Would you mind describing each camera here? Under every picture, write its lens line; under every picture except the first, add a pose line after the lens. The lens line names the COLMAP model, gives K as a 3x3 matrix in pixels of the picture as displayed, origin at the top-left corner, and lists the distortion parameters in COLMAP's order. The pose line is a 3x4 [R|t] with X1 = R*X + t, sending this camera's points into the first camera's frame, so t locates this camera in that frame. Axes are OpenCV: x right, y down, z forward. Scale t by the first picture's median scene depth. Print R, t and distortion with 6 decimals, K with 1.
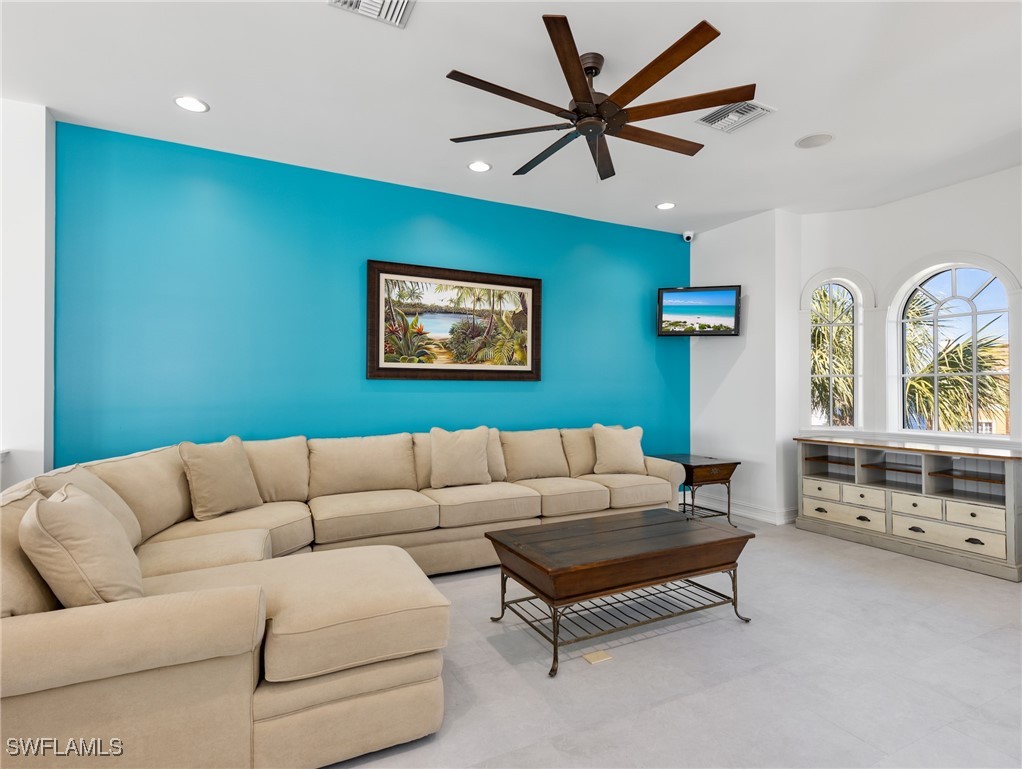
lens RADIAL K [[520.4, 0, 510.1], [0, 520.4, 384.7], [0, 0, 1]] dist [0.032592, 0.002979]
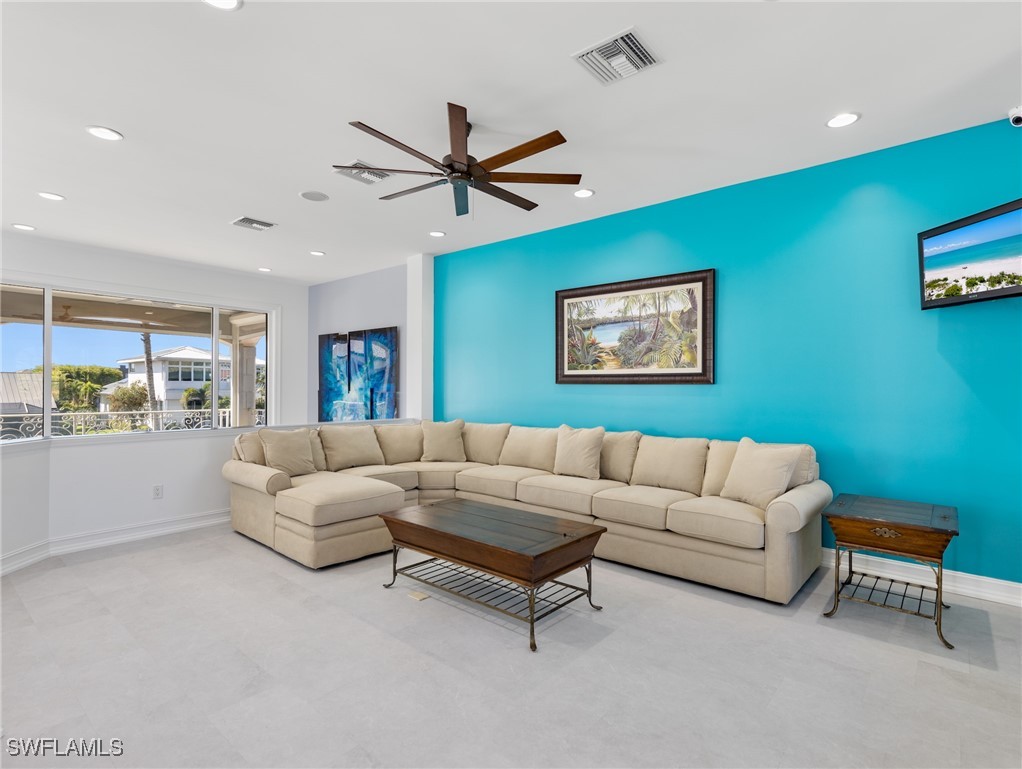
lens RADIAL K [[520.4, 0, 538.0], [0, 520.4, 386.2], [0, 0, 1]] dist [0.032592, 0.002979]
pose [[0.395594, -0.005106, -0.918411, 0.822836], [-0.004168, 0.999964, -0.007355, 0.003959], [0.918416, 0.006737, 0.395558, 0.420672]]
